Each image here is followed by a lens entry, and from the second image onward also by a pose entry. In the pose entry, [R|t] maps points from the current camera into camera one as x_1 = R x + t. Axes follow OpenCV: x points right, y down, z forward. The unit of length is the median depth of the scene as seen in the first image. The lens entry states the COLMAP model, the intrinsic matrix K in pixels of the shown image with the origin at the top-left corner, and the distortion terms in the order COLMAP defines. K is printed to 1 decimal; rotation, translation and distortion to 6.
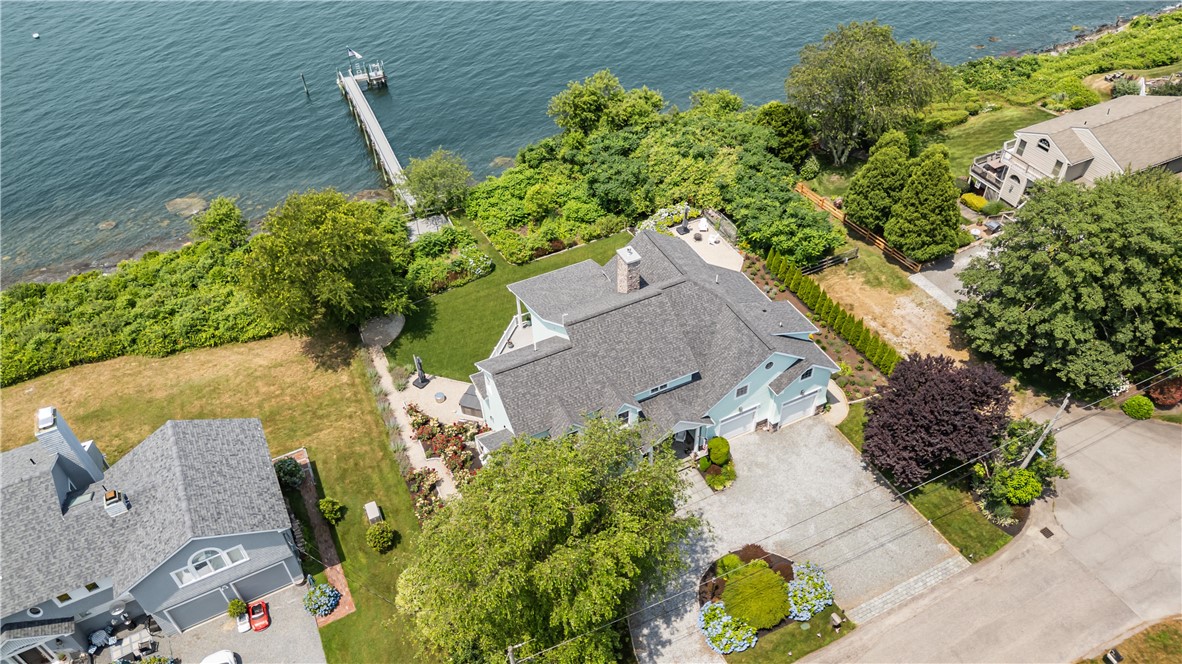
lens RADIAL K [[851.4, 0, 591.0], [0, 851.4, 332.0], [0, 0, 1]] dist [0.043445, -0.007016]
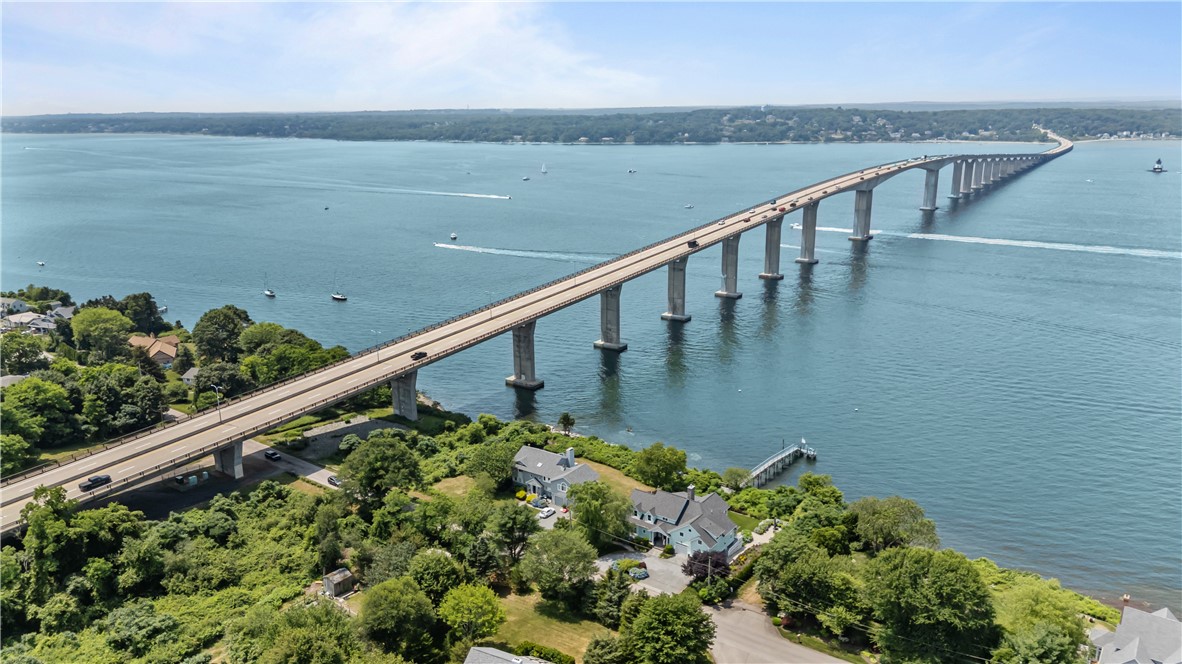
lens RADIAL K [[822.9, 0, 600.5], [0, 822.9, 327.2], [0, 0, 1]] dist [0.031964, -0.002806]
pose [[0.477468, 0.247426, -0.843093, 1.689367], [-0.596758, 0.795590, -0.104476, -0.031803], [0.644906, 0.553006, 0.527522, -0.865515]]
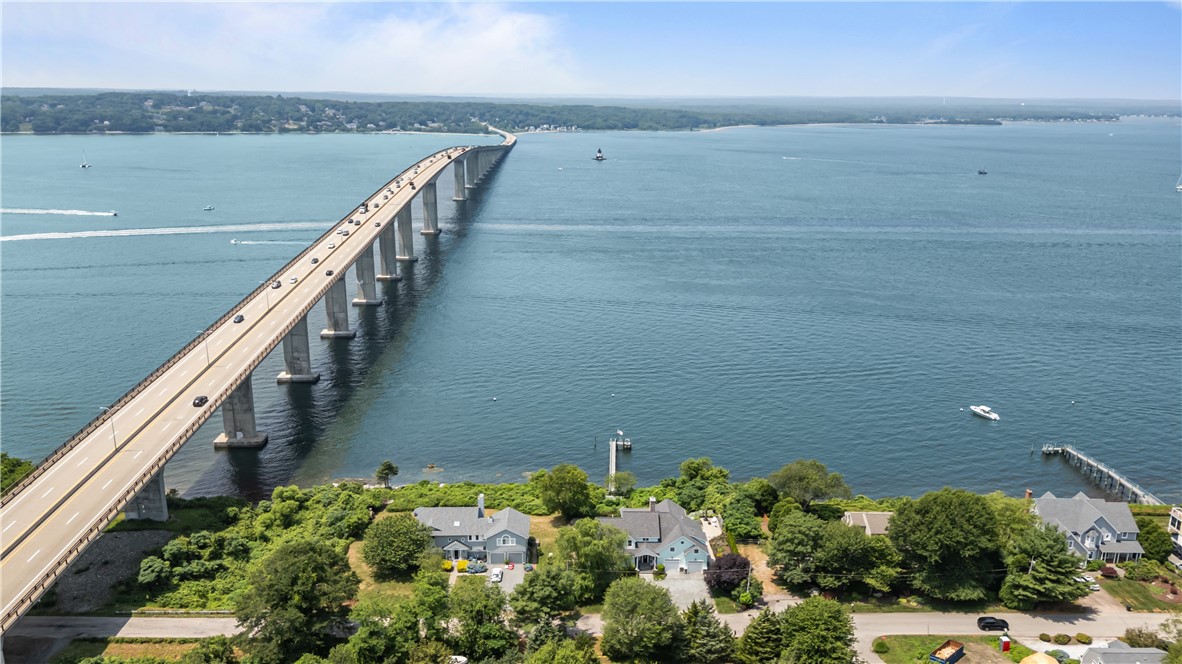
lens RADIAL K [[851.4, 0, 591.0], [0, 851.4, 332.0], [0, 0, 1]] dist [0.043445, -0.007016]
pose [[0.906361, 0.147257, -0.396011, 0.688771], [-0.311220, 0.866605, -0.390050, 0.462341], [0.285747, 0.476772, 0.831286, -1.352936]]
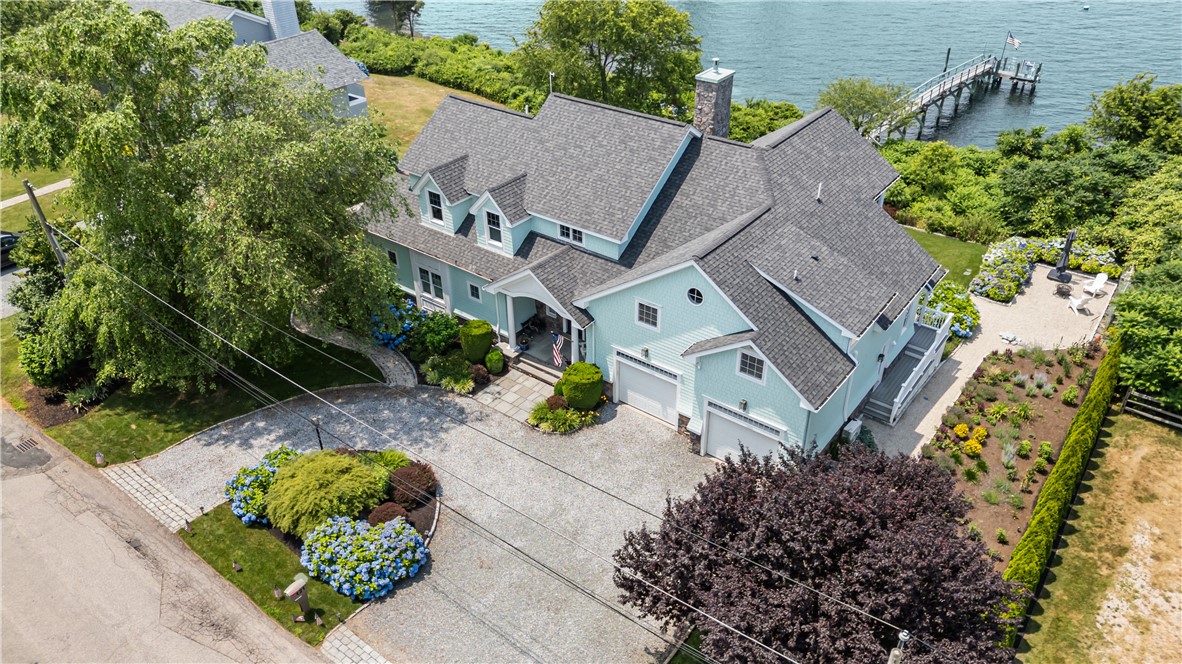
lens RADIAL K [[822.9, 0, 600.5], [0, 822.9, 327.2], [0, 0, 1]] dist [0.031964, -0.002806]
pose [[0.458061, 0.505880, -0.730935, 0.393335], [-0.598595, 0.783432, 0.167087, 0.000145], [0.657164, 0.360998, 0.661677, 0.428729]]
